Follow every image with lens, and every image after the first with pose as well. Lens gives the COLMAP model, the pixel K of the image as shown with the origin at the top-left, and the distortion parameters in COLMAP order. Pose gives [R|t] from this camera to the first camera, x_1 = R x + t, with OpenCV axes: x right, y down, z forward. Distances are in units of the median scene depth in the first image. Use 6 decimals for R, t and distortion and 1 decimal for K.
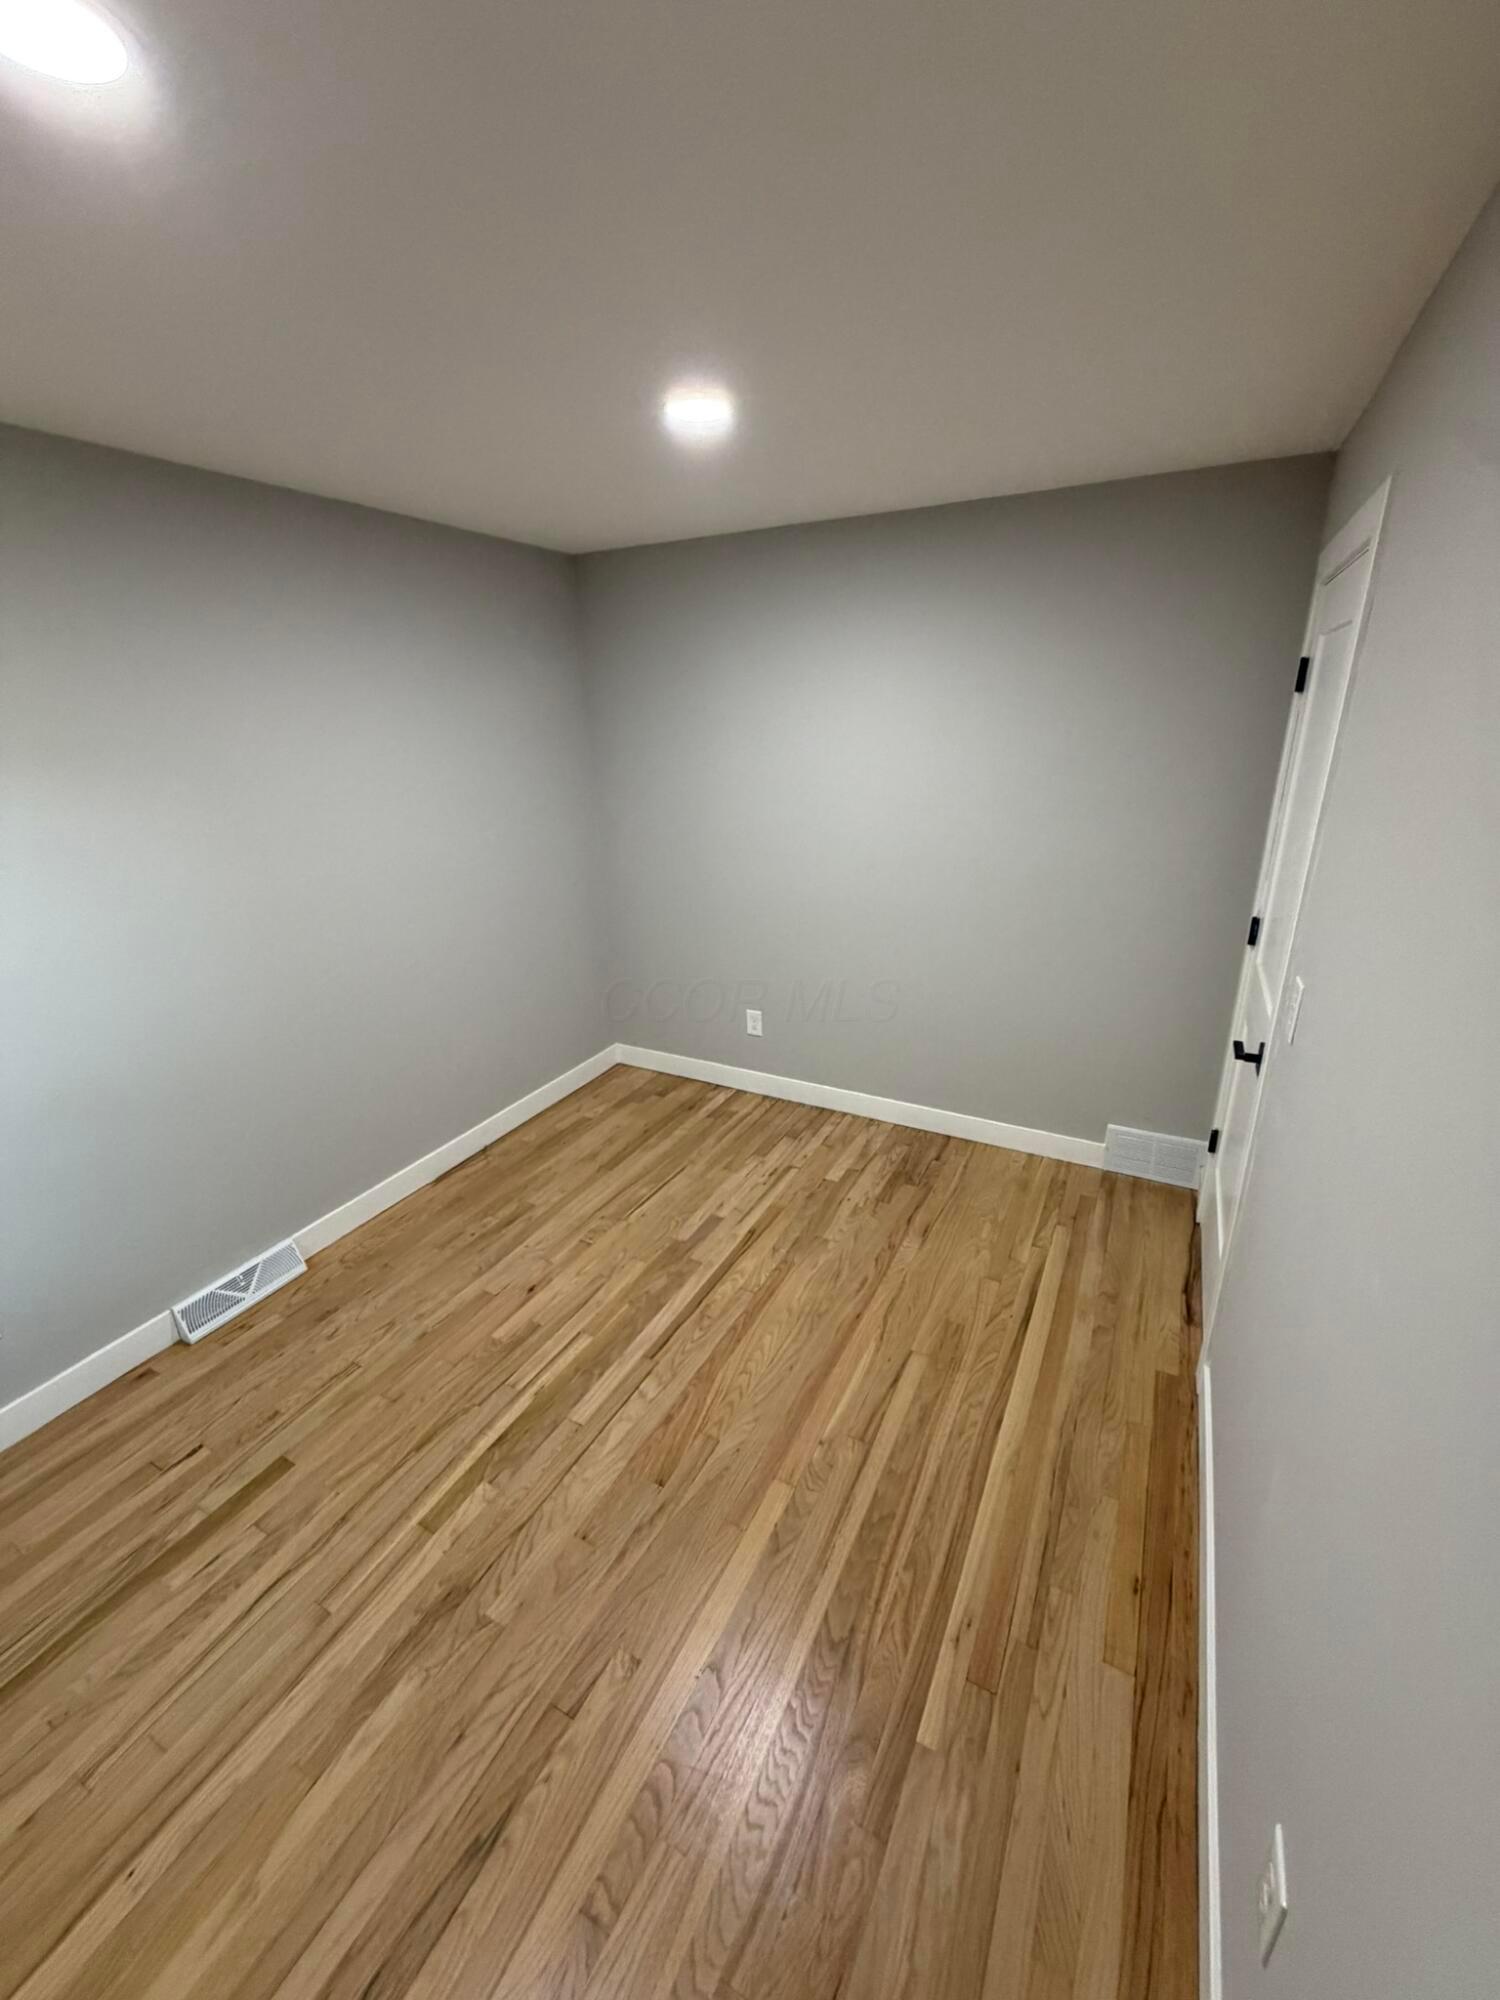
lens RADIAL K [[798.6, 0, 748.7], [0, 798.6, 988.1], [0, 0, 1]] dist [-0.002524, 0.000818]
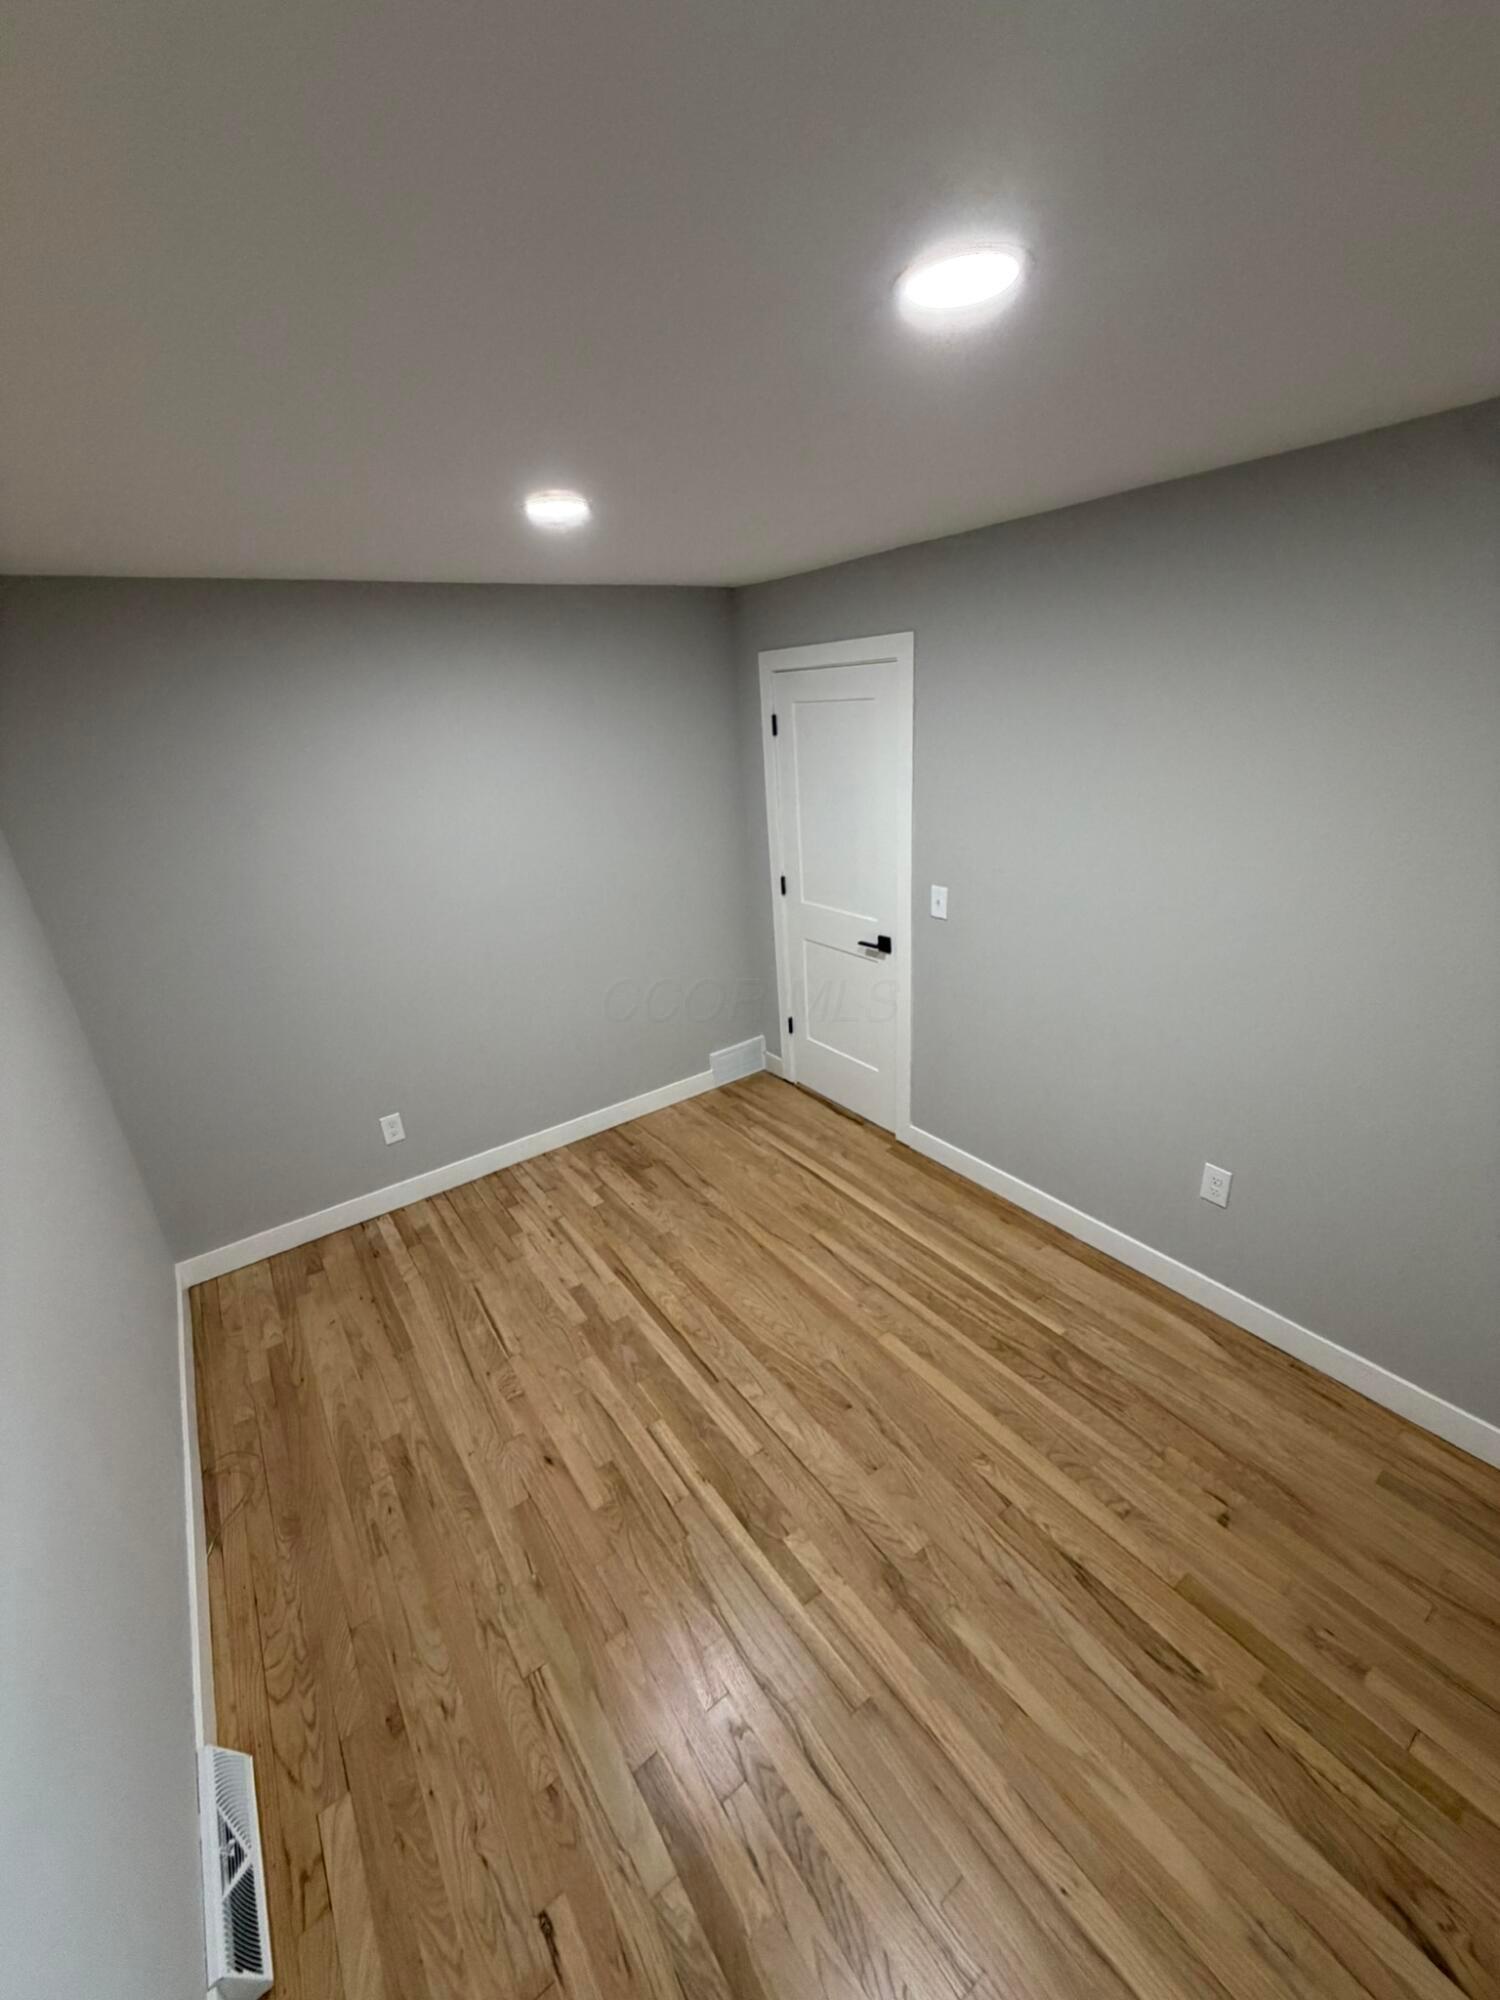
lens RADIAL K [[798.6, 0, 748.7], [0, 798.6, 988.1], [0, 0, 1]] dist [-0.002524, 0.000818]
pose [[0.450125, -0.318376, 0.834281, -0.790125], [0.345579, 0.923589, 0.166005, -0.173311], [-0.823385, 0.213587, 0.525754, 0.285864]]
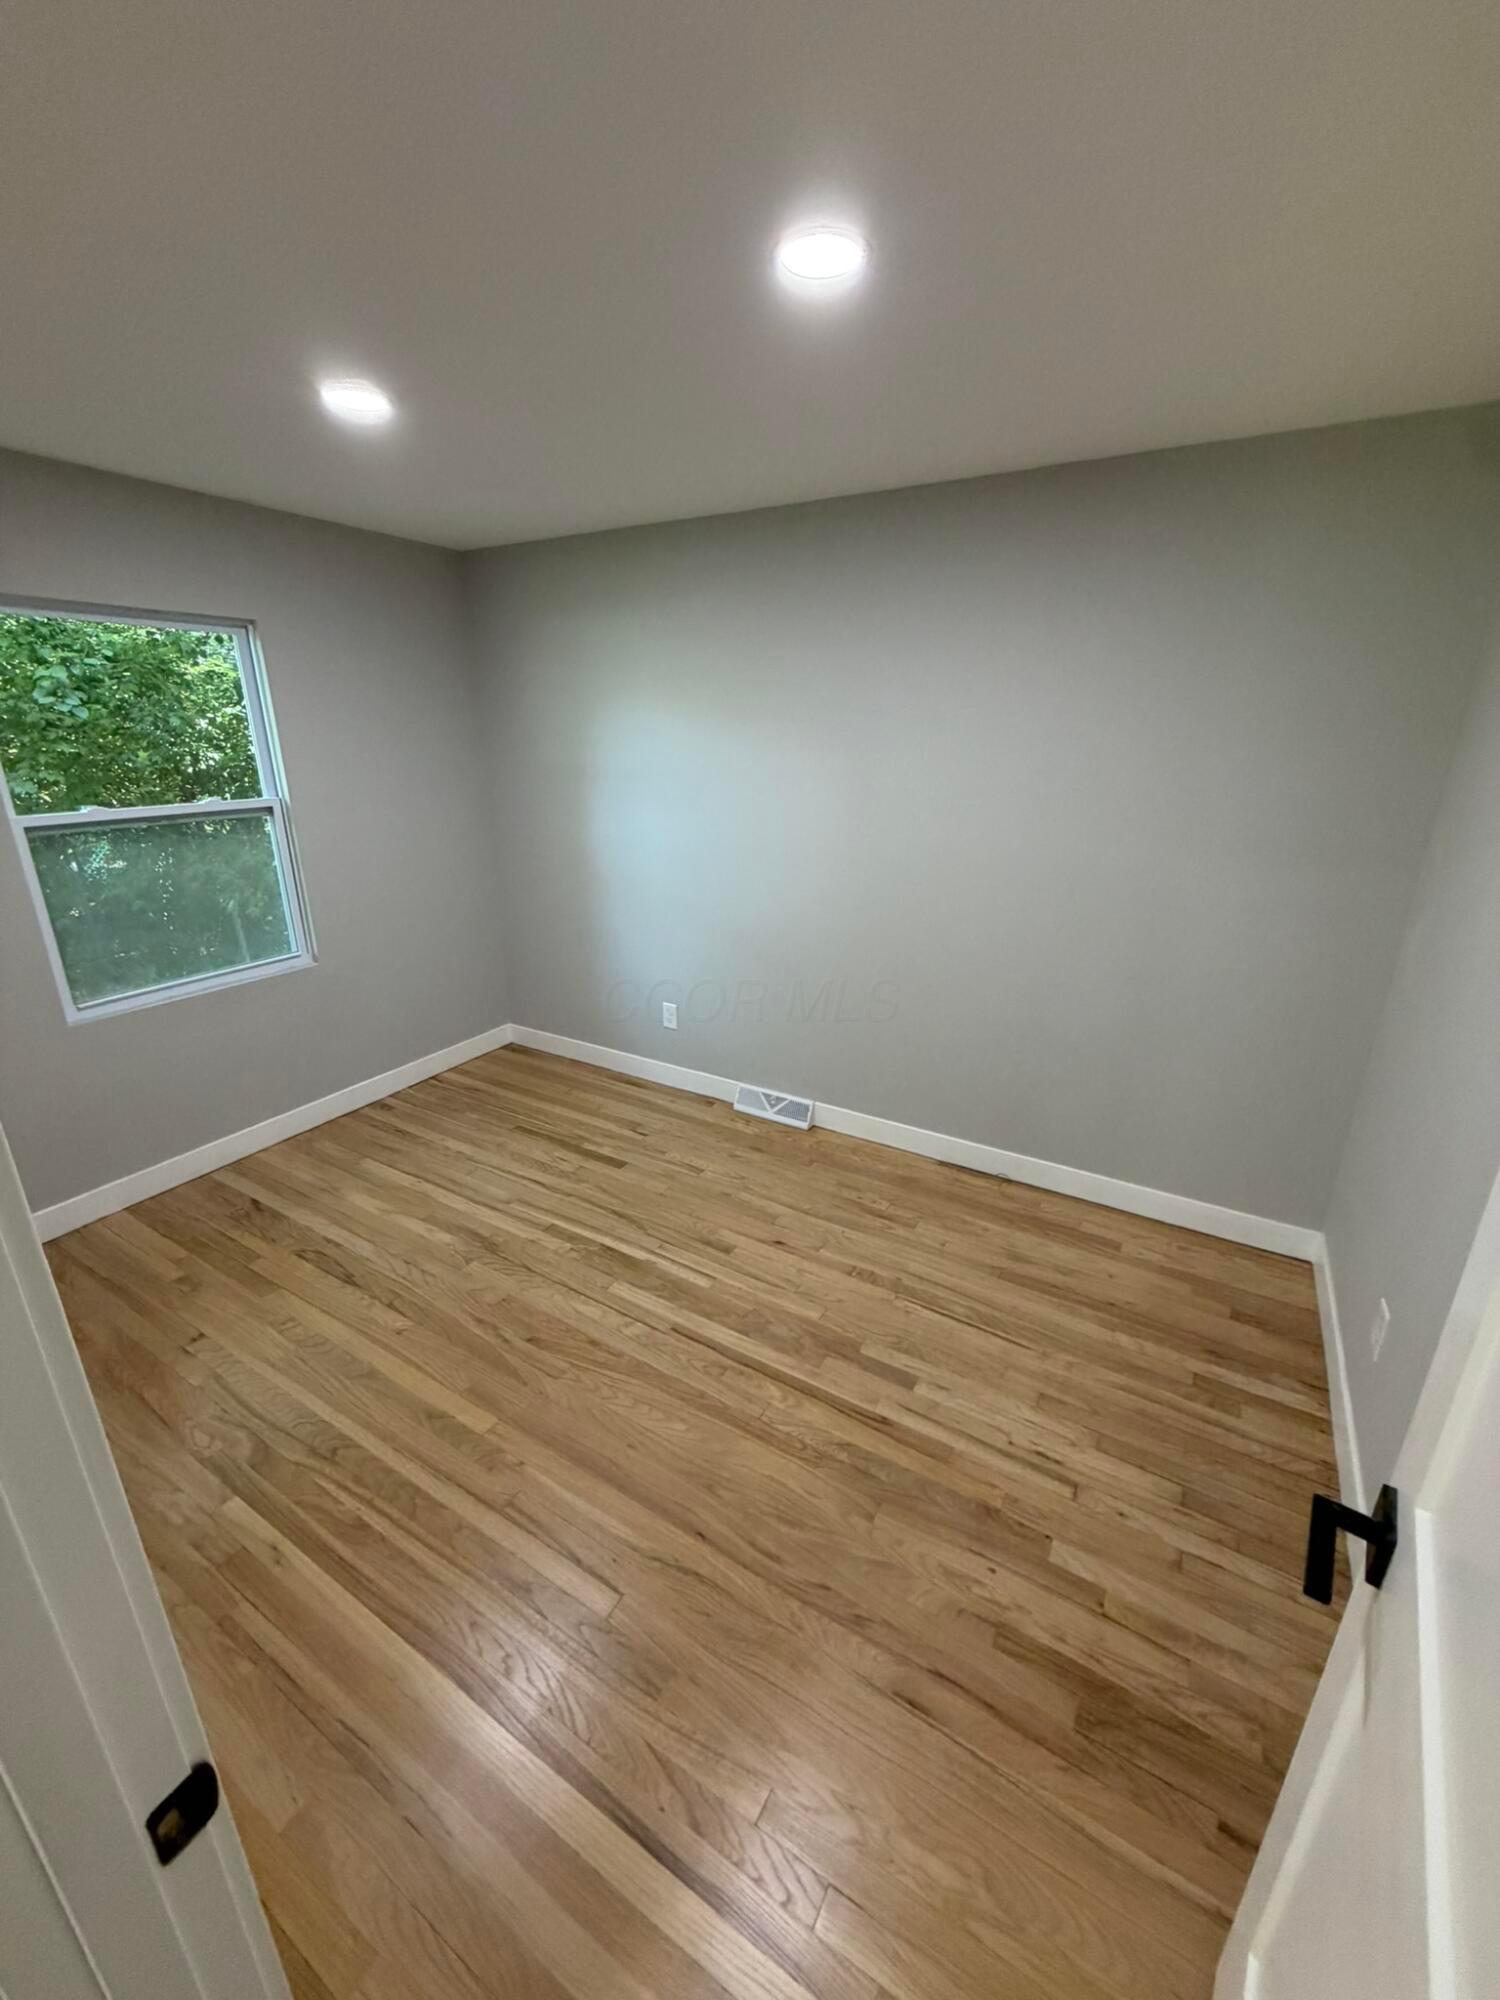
lens RADIAL K [[792.4, 0, 753.4], [0, 792.4, 1000.7], [0, 0, 1]] dist [-0.002612, -0.000279]
pose [[-0.047545, 0.353152, -0.934357, 0.639324], [-0.332049, 0.876630, 0.348230, -0.274623], [0.942063, 0.326809, 0.075585, 0.851439]]
